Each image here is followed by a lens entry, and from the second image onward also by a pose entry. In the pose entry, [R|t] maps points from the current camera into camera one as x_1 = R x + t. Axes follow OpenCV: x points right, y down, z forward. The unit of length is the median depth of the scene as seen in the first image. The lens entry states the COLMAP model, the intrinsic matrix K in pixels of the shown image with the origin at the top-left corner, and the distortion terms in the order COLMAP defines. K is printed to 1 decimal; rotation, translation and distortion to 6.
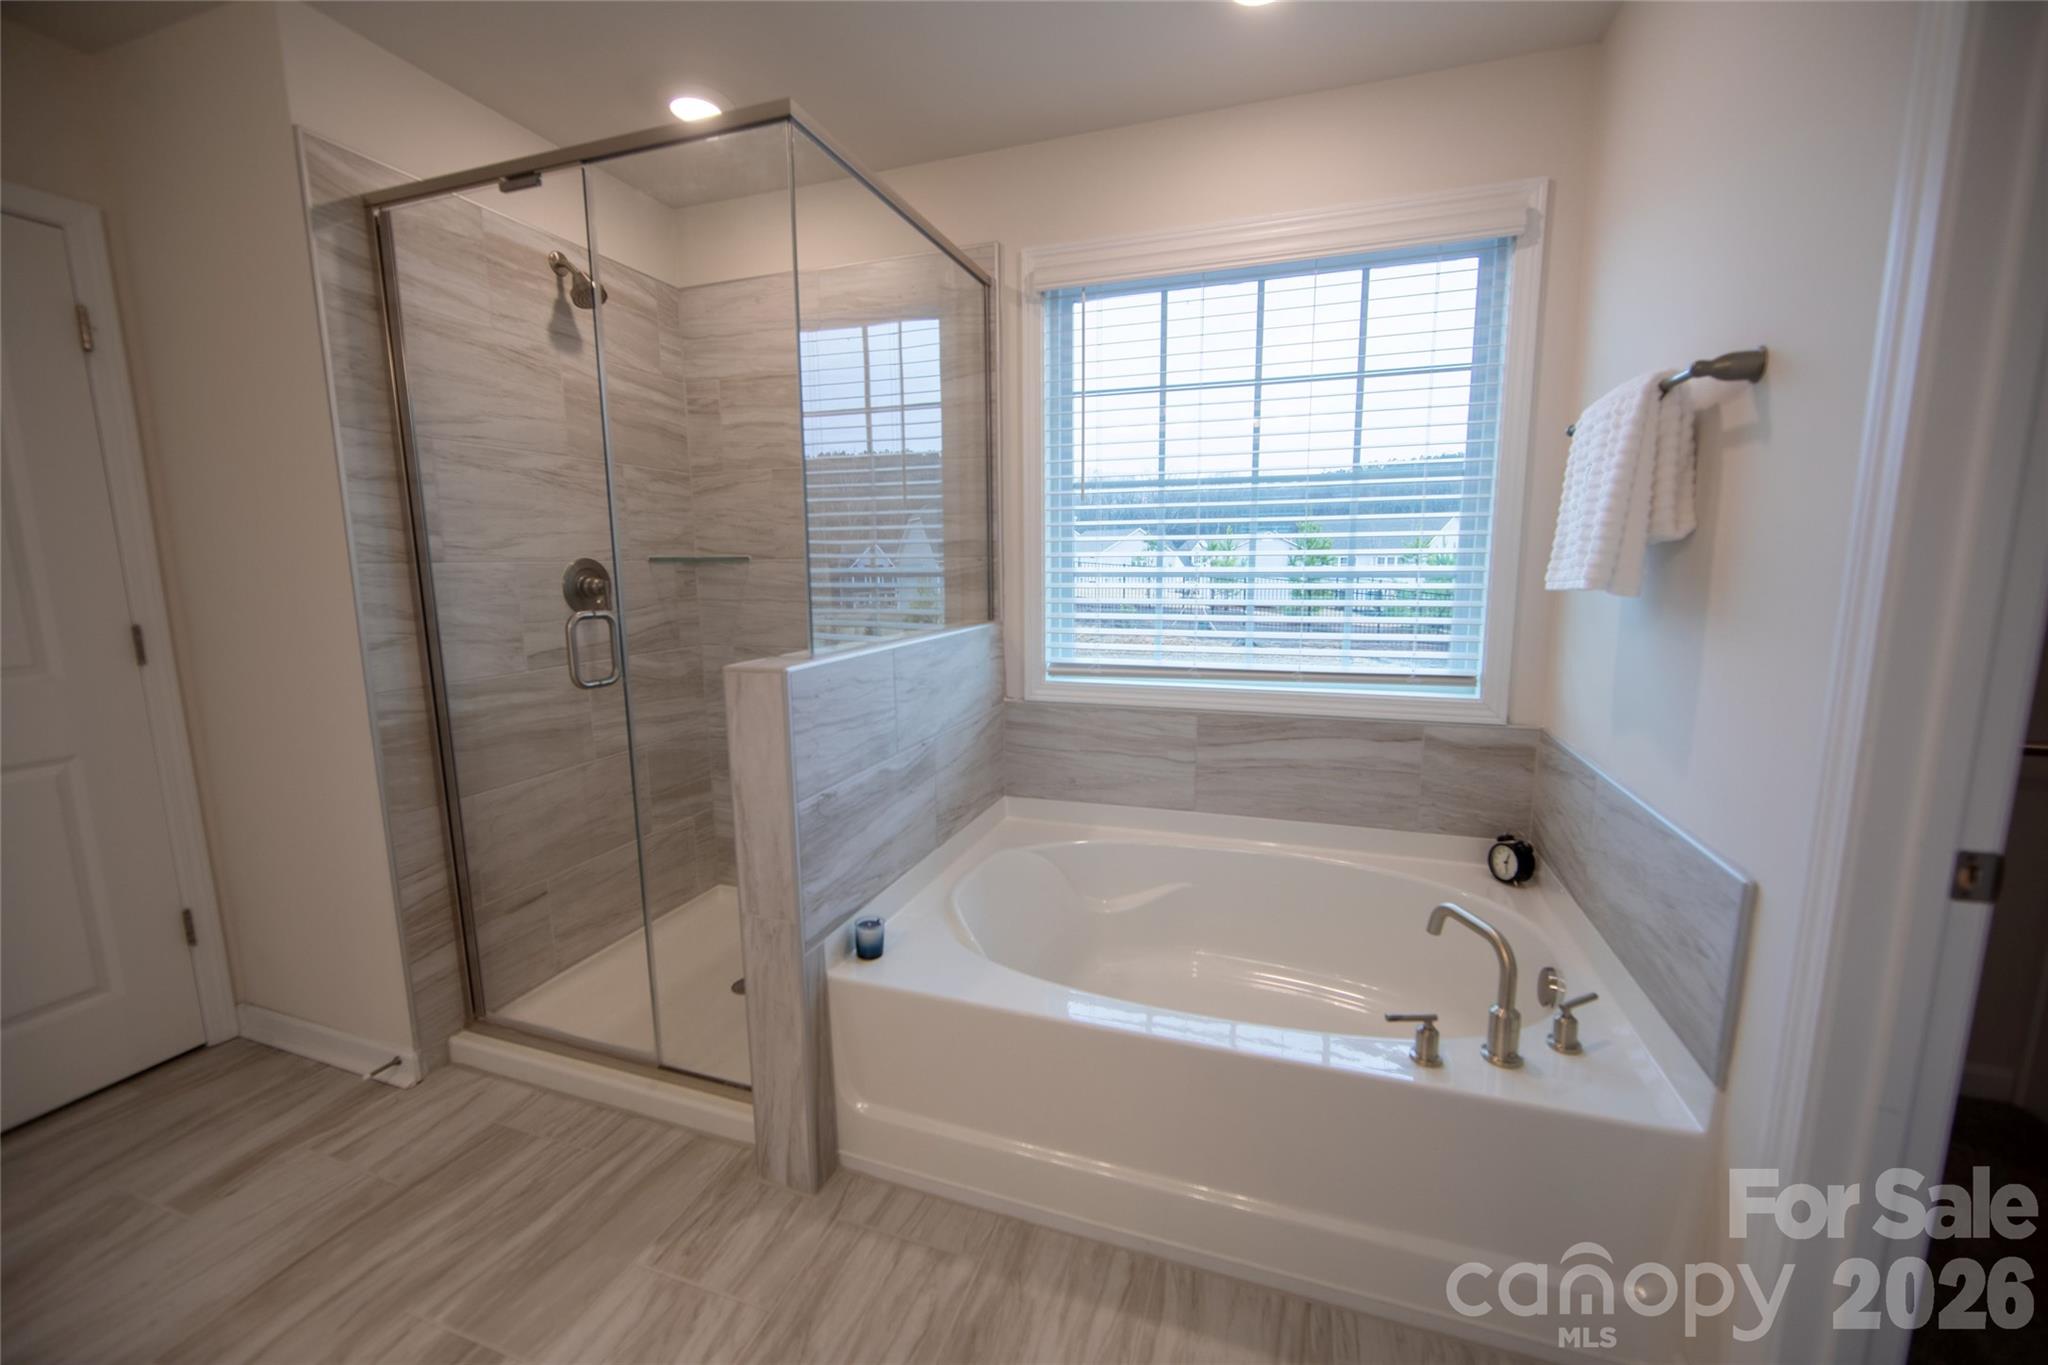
lens RADIAL K [[811.7, 0, 1025.4], [0, 811.7, 675.0], [0, 0, 1]] dist [-0.000599, 0.000050]
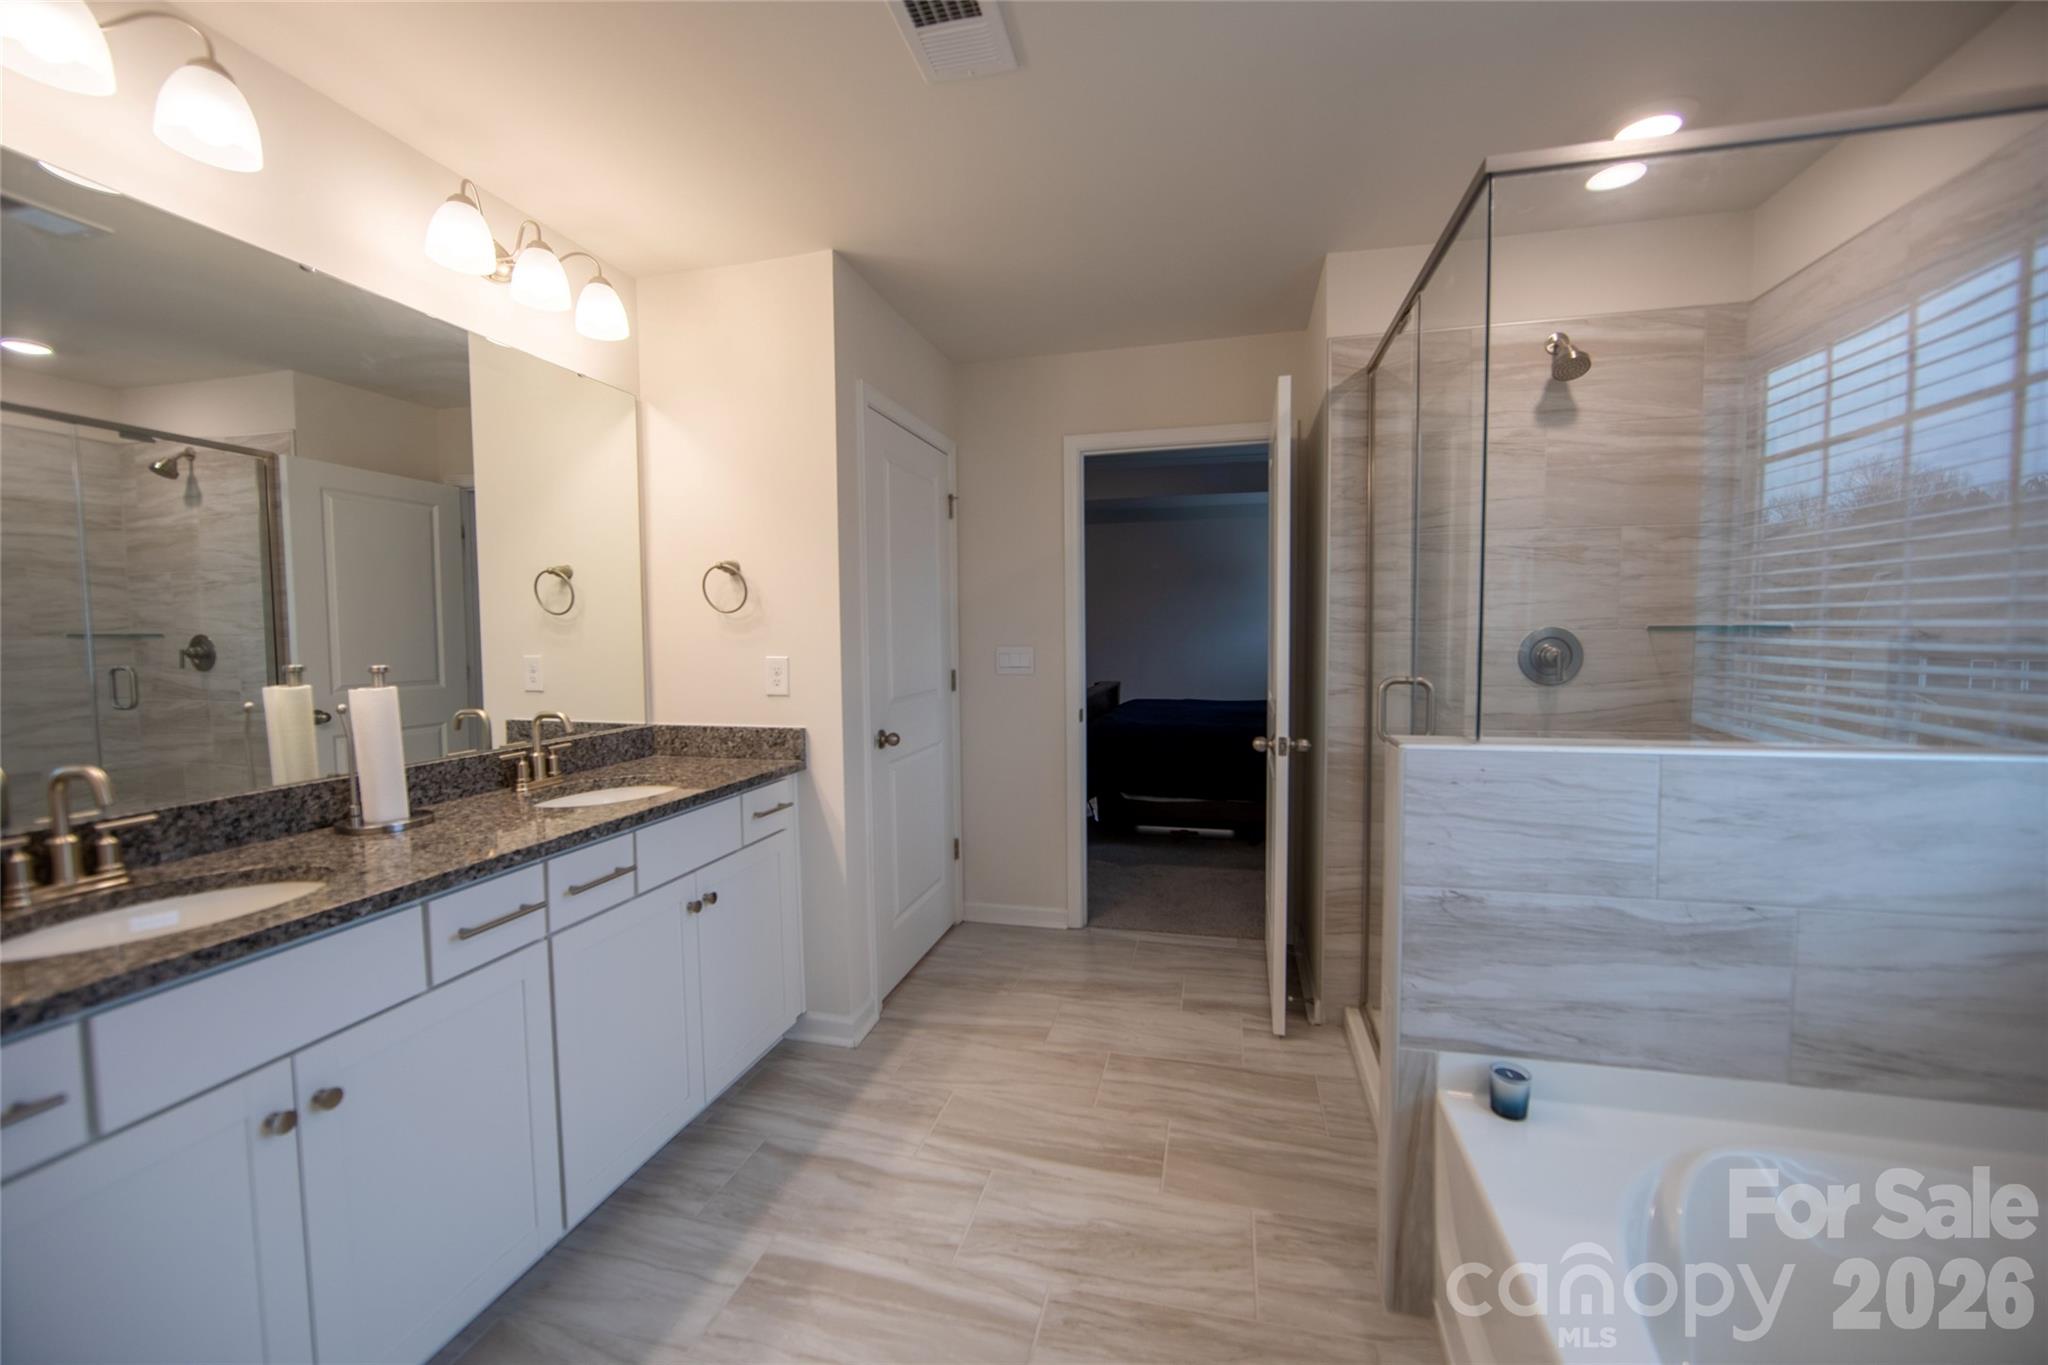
lens RADIAL K [[811.7, 0, 1025.4], [0, 811.7, 675.0], [0, 0, 1]] dist [-0.000599, 0.000050]
pose [[0.095921, 0.061686, -0.993476, 0.517619], [-0.133320, 0.989881, 0.048591, -0.064005], [0.986420, 0.127789, 0.103174, 0.354951]]
